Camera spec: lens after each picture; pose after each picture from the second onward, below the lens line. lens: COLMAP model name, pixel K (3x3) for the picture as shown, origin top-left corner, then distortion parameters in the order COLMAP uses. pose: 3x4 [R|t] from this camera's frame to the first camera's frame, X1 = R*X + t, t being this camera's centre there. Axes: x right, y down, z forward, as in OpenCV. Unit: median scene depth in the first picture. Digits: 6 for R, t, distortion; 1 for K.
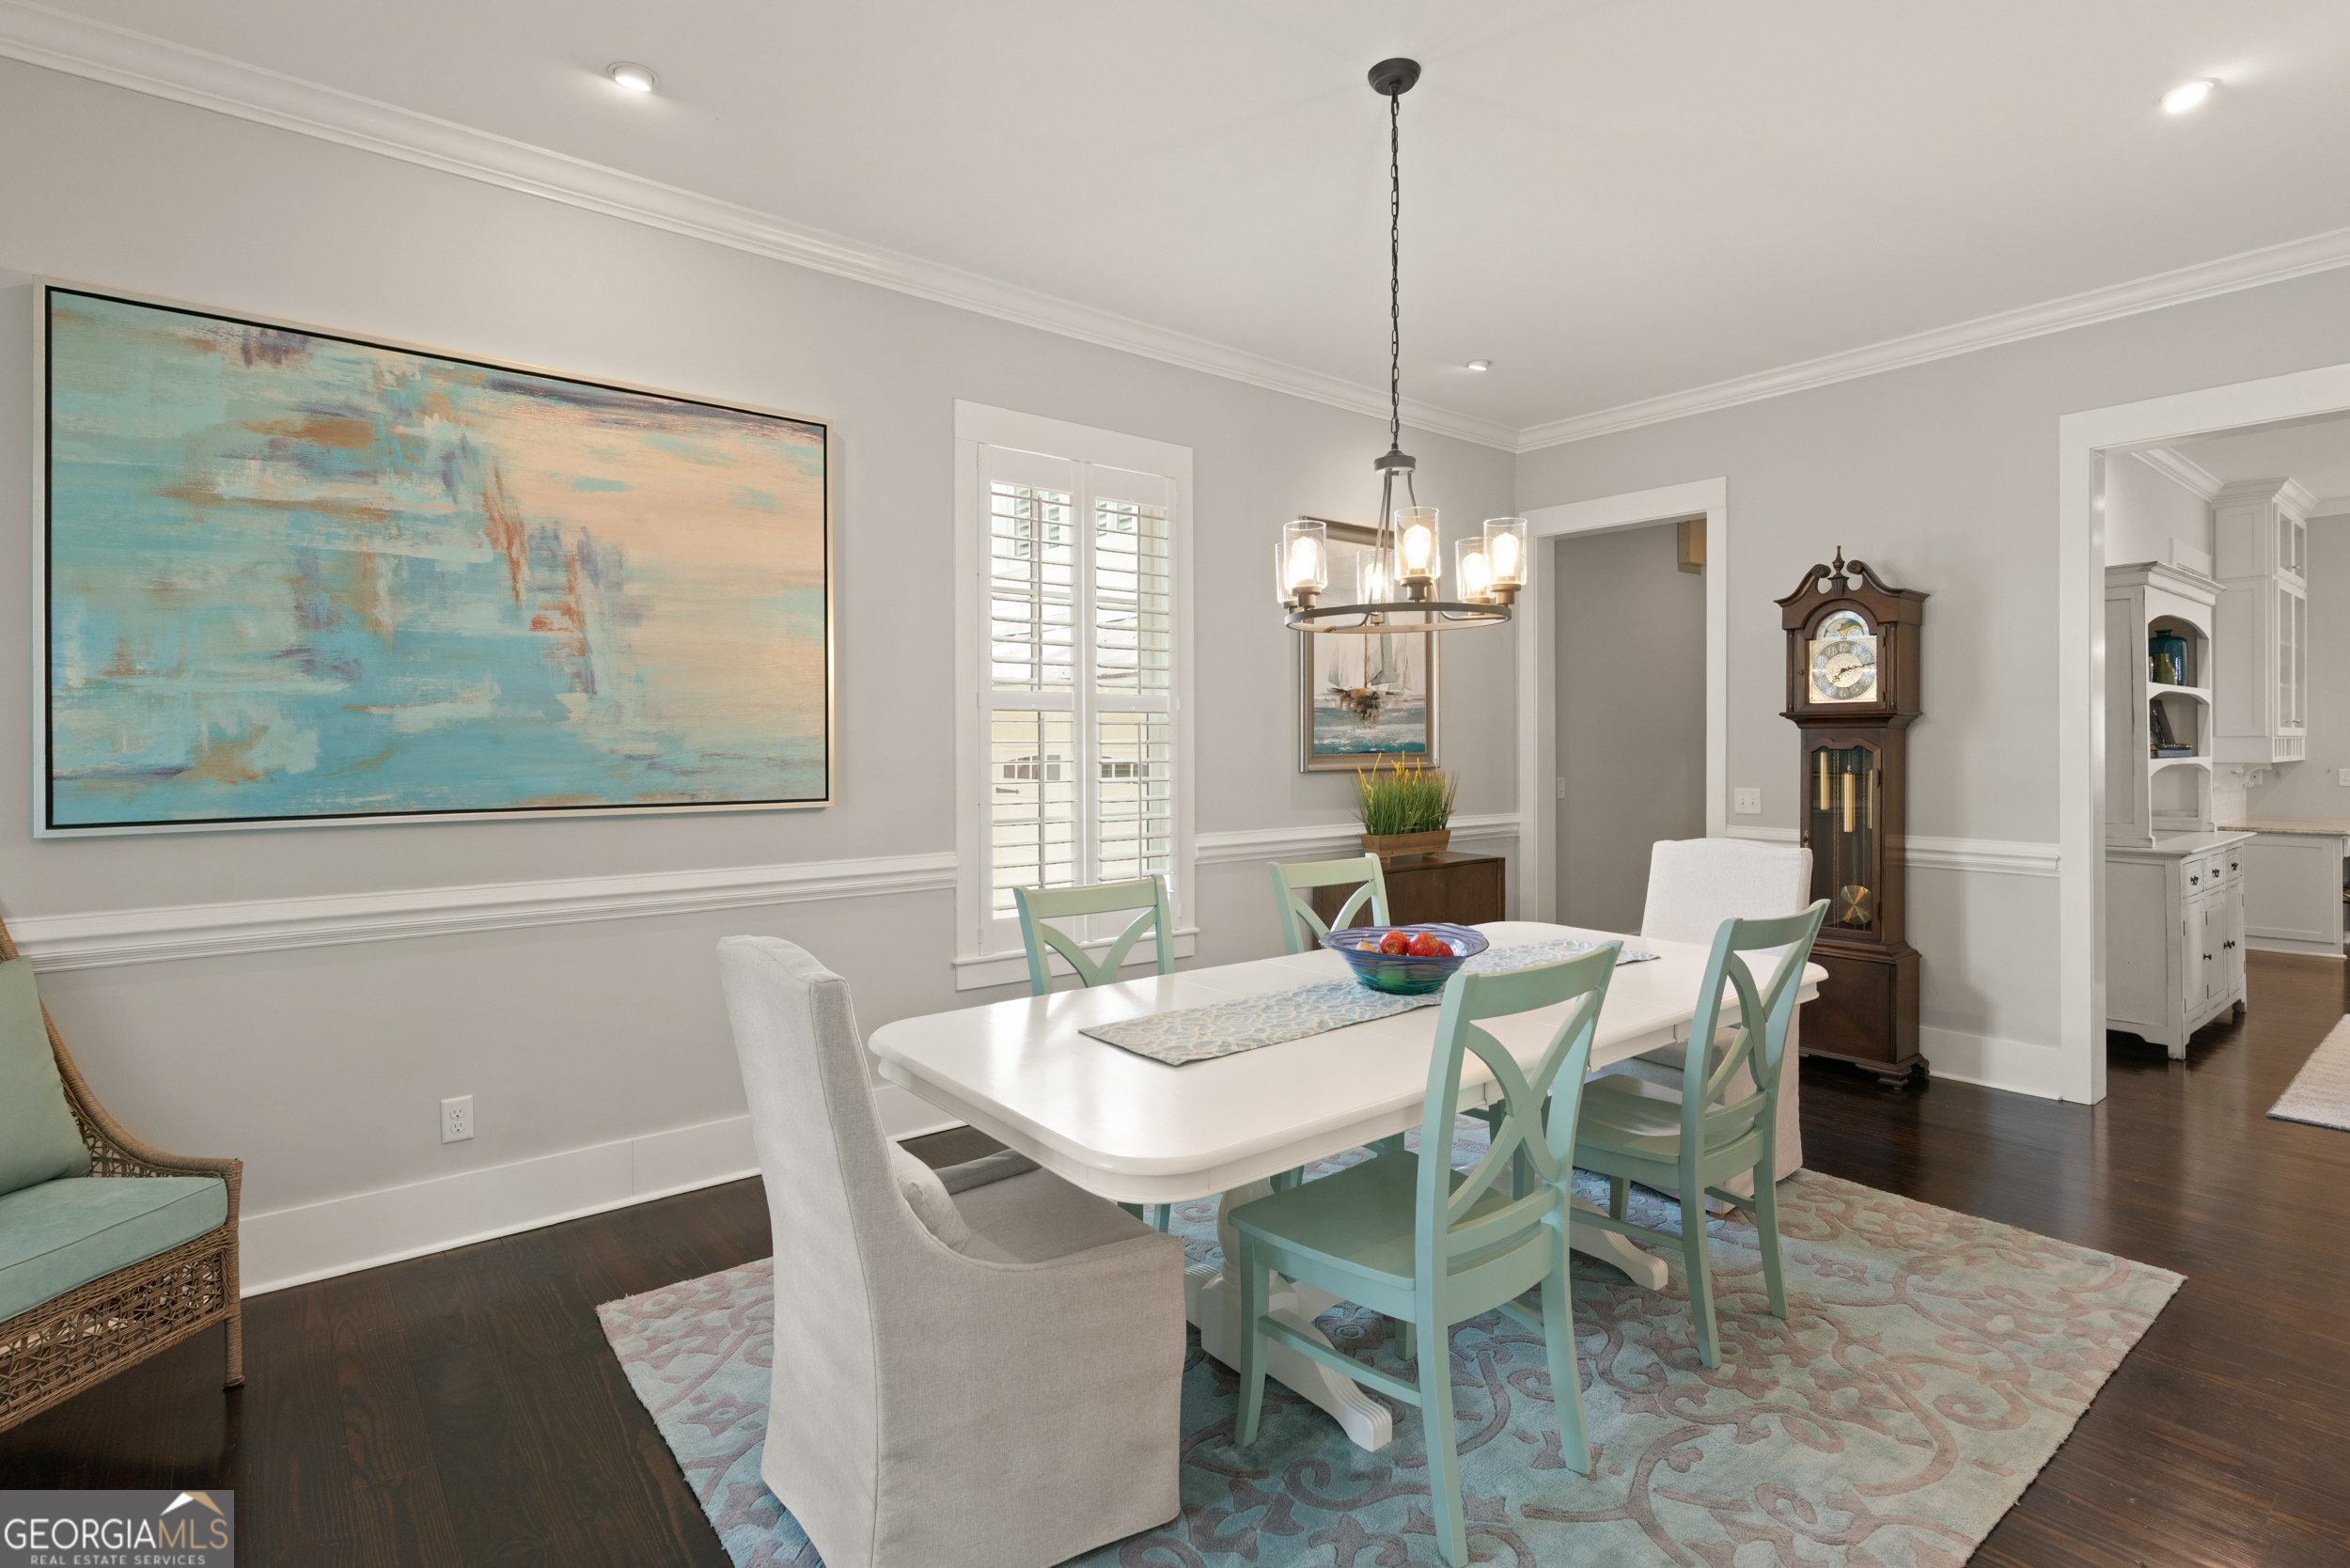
lens RADIAL K [[1130.3, 0, 1162.1], [0, 1130.3, 741.3], [0, 0, 1]] dist [-0.004096, -0.001103]
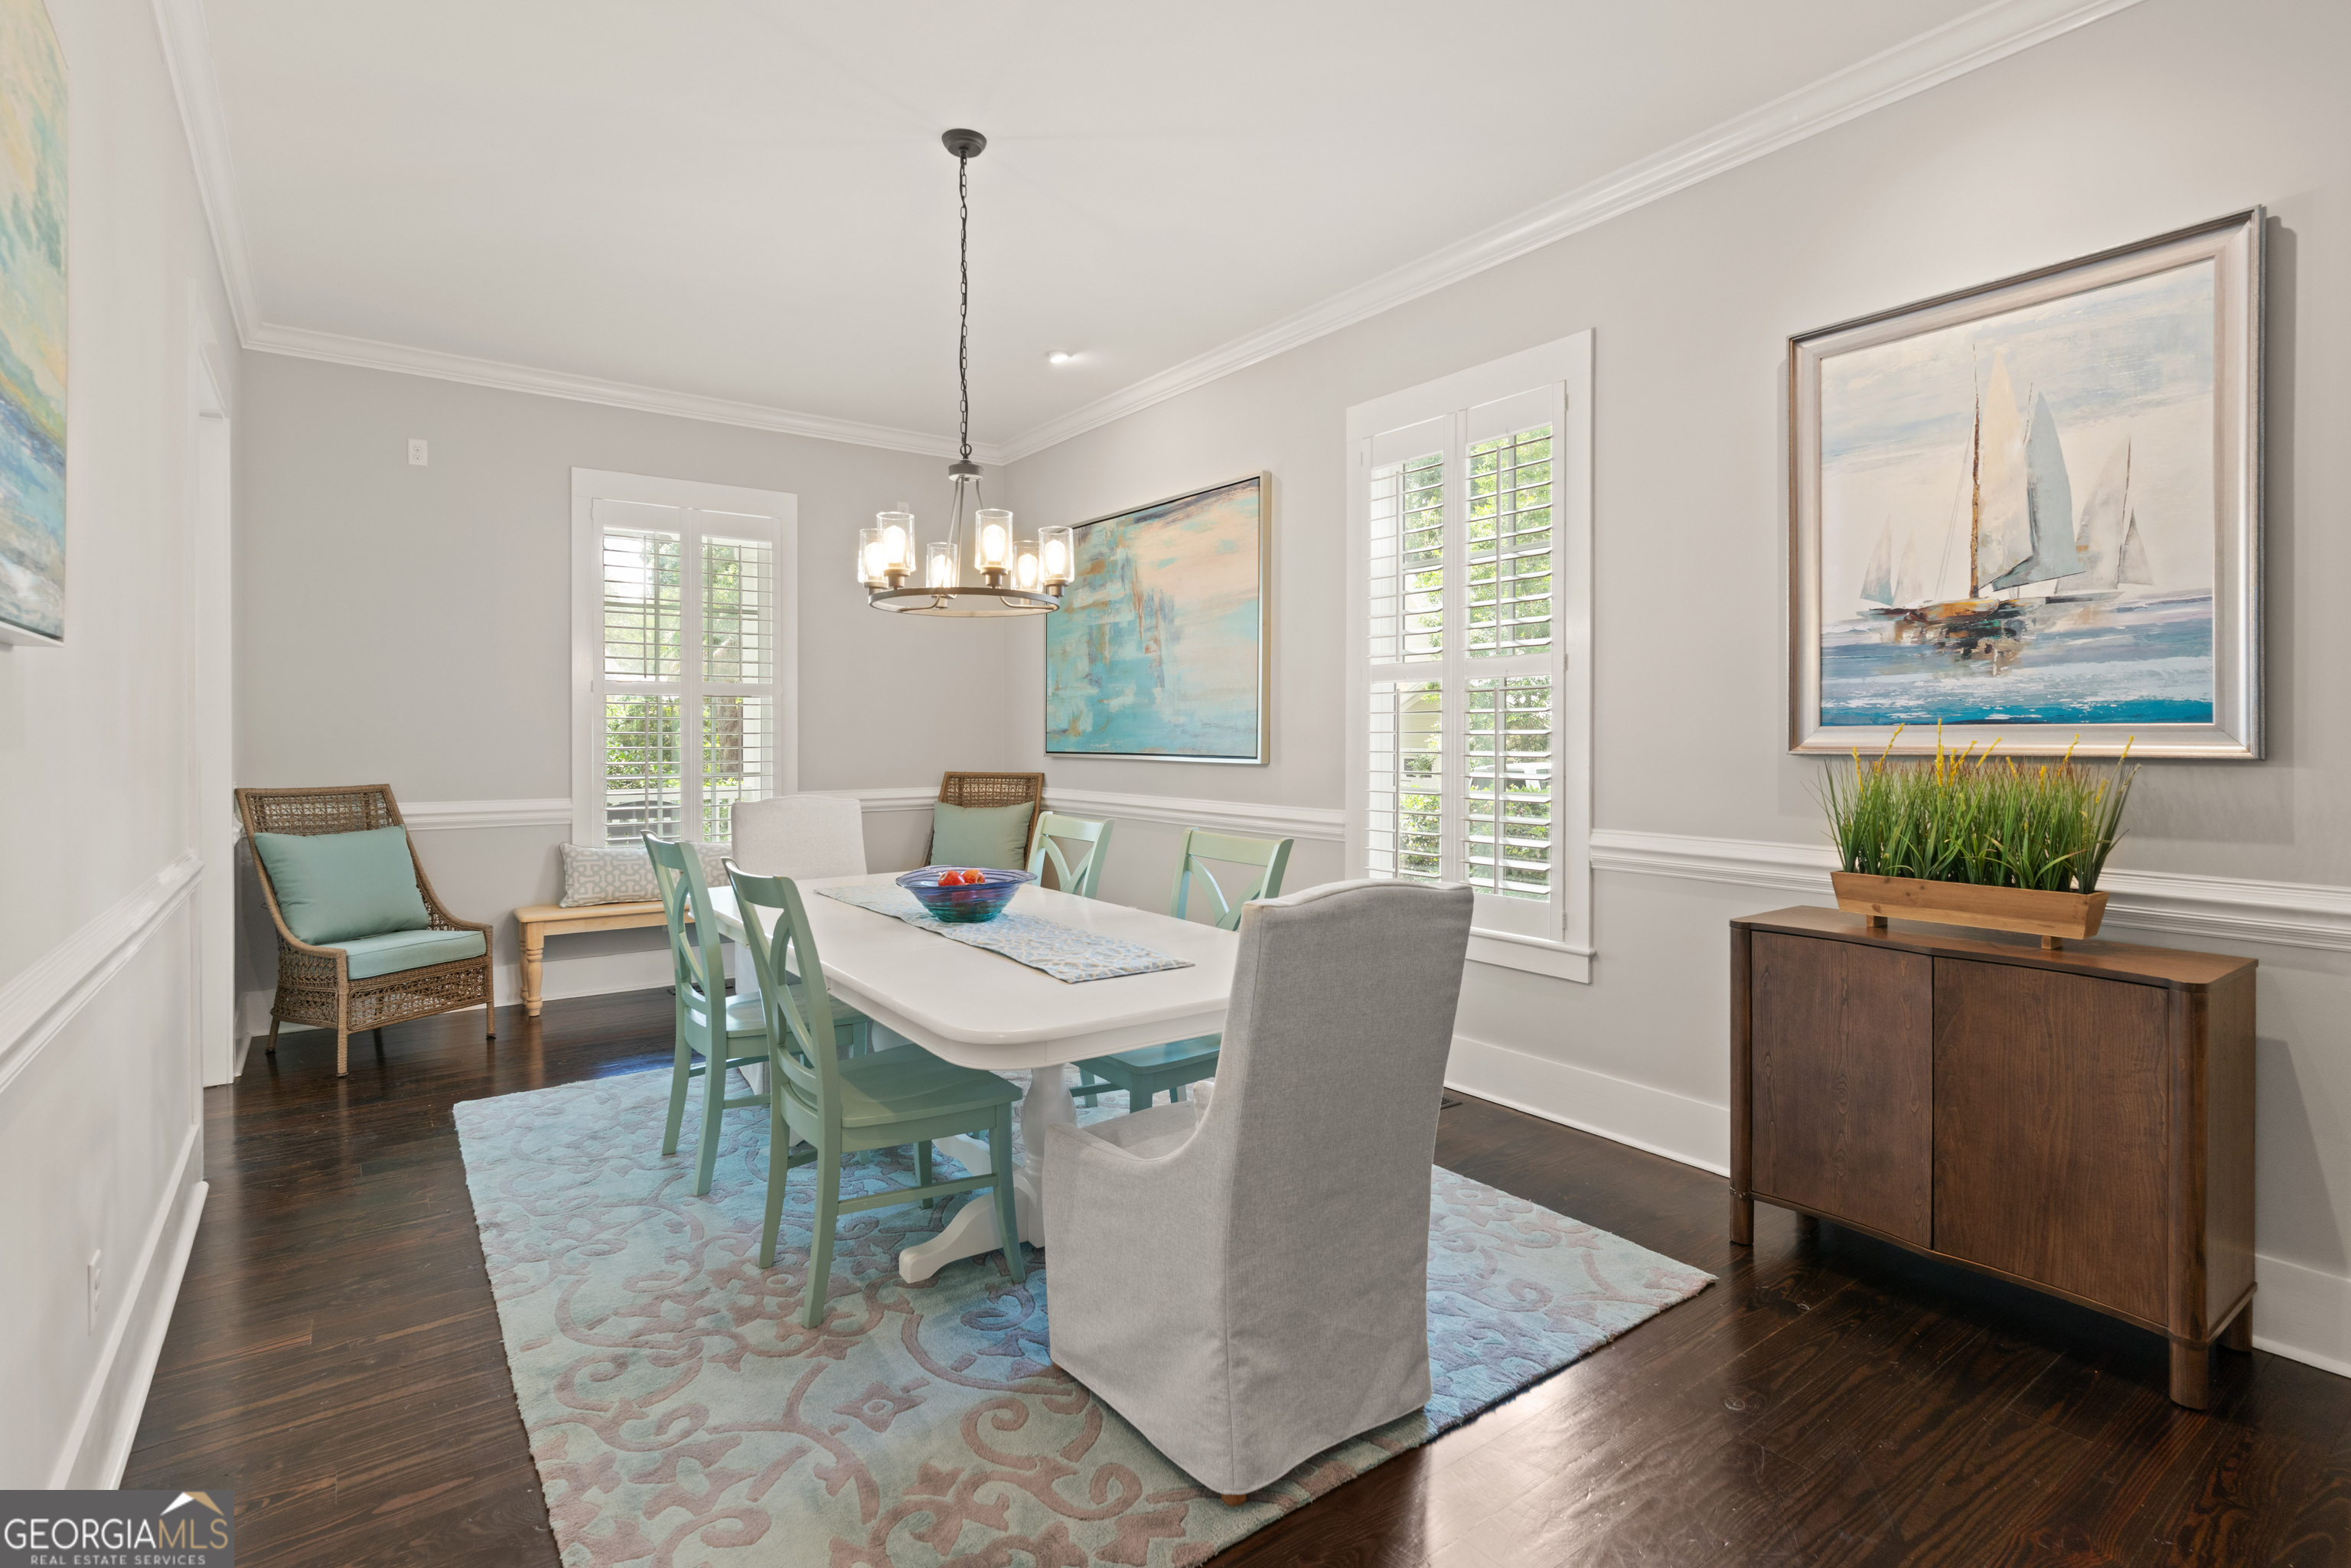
lens RADIAL K [[1130.7, 0, 1162.6], [0, 1130.7, 741.3], [0, 0, 1]] dist [-0.004096, -0.001103]
pose [[-0.051316, 0.010394, -0.998628, 1.181906], [0.001799, 0.999945, 0.010315, 0.020266], [0.998681, -0.001267, -0.051332, 1.089575]]
